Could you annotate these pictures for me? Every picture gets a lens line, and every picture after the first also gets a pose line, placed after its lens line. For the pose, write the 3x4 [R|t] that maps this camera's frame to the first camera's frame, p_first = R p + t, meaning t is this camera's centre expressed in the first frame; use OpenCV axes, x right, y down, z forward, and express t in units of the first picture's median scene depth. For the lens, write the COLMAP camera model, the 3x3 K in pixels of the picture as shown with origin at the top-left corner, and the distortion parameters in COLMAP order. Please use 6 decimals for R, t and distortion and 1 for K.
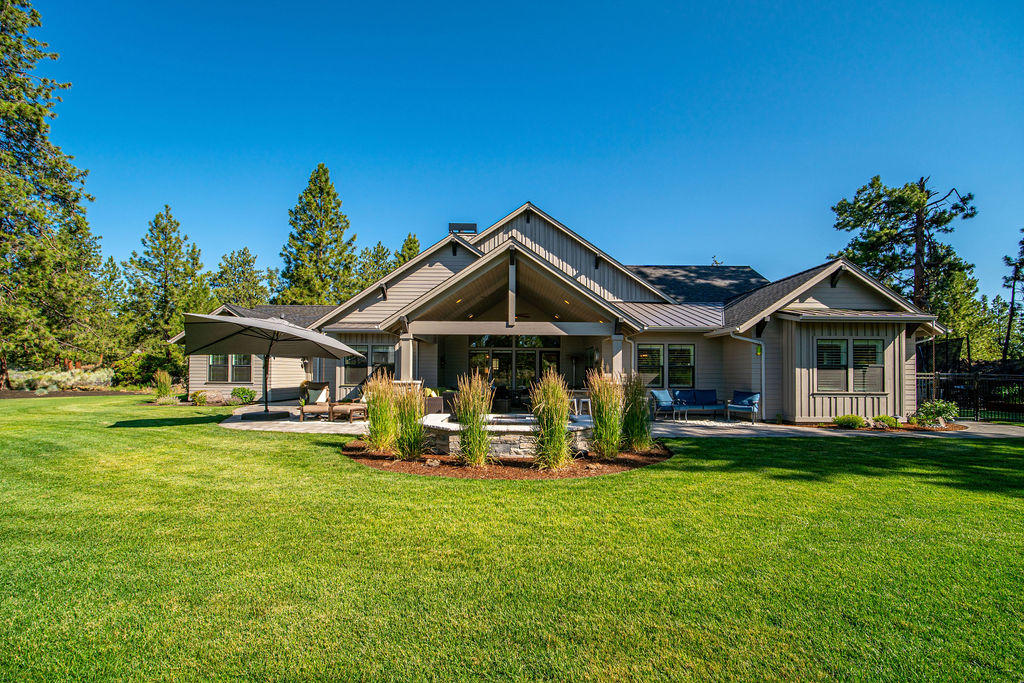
lens RADIAL K [[406.6, 0, 518.2], [0, 406.6, 363.2], [0, 0, 1]] dist [-0.003059, 0.000858]
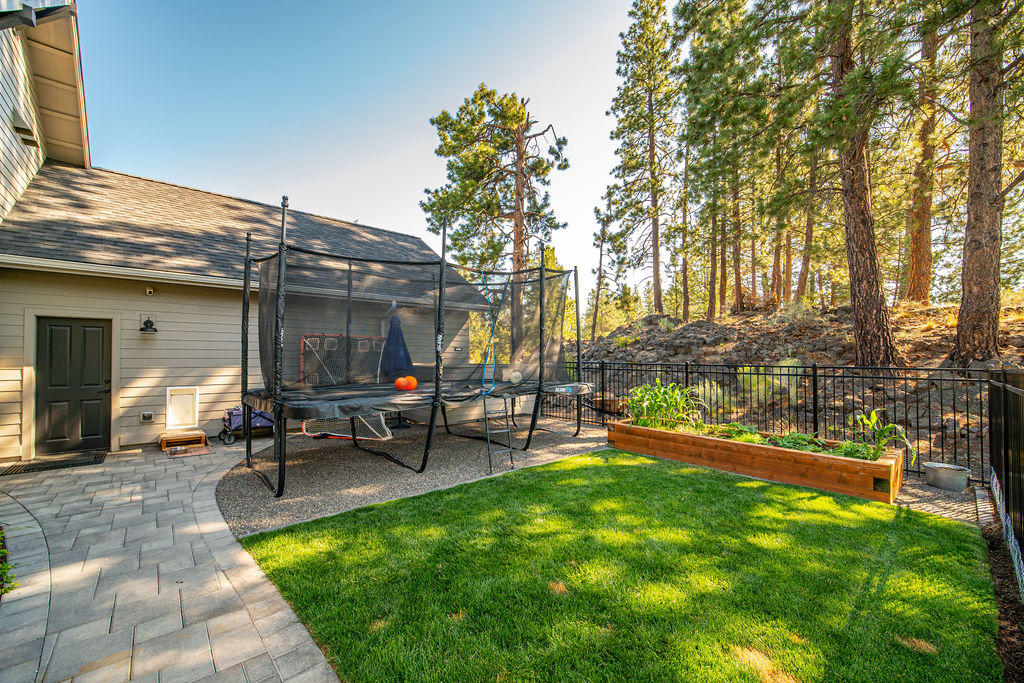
lens RADIAL K [[406.6, 0, 507.7], [0, 406.6, 356.9], [0, 0, 1]] dist [-0.003059, 0.000858]
pose [[0.747631, -0.003435, 0.664105, 1.090563], [-0.006431, 0.999902, 0.012412, 0.041189], [-0.664083, -0.013551, 0.747536, 1.034397]]
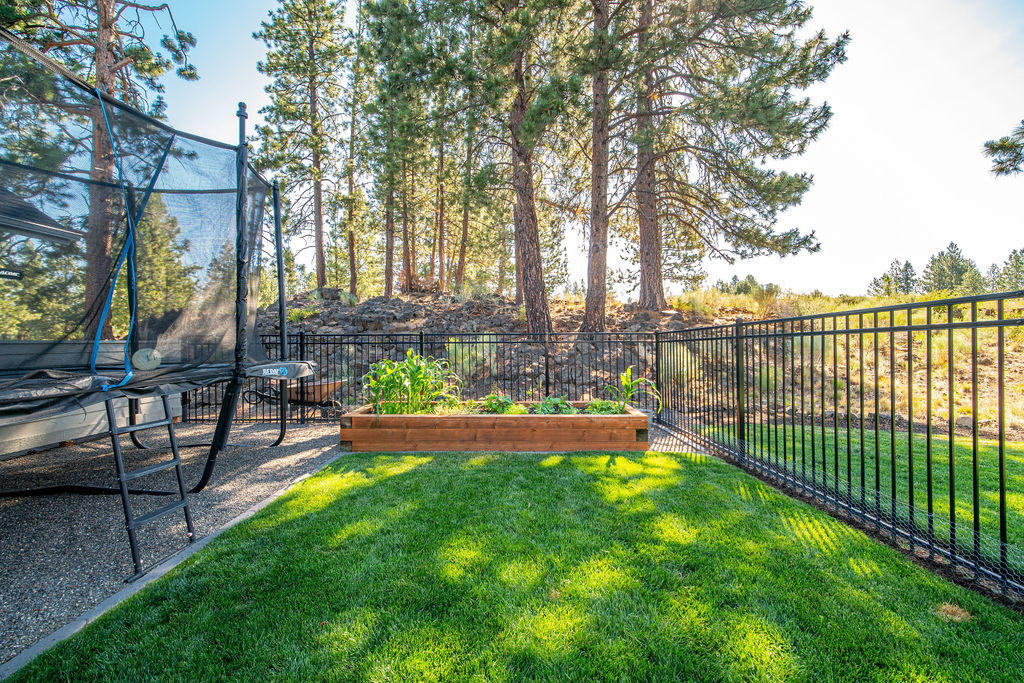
lens RADIAL K [[406.6, 0, 512.1], [0, 406.6, 338.8], [0, 0, 1]] dist [-0.003059, 0.000858]
pose [[0.000601, 0.000018, 1.000000, 1.179082], [-0.004591, 0.999989, -0.000015, 0.063400], [-0.999989, -0.004591, 0.000601, 1.193787]]
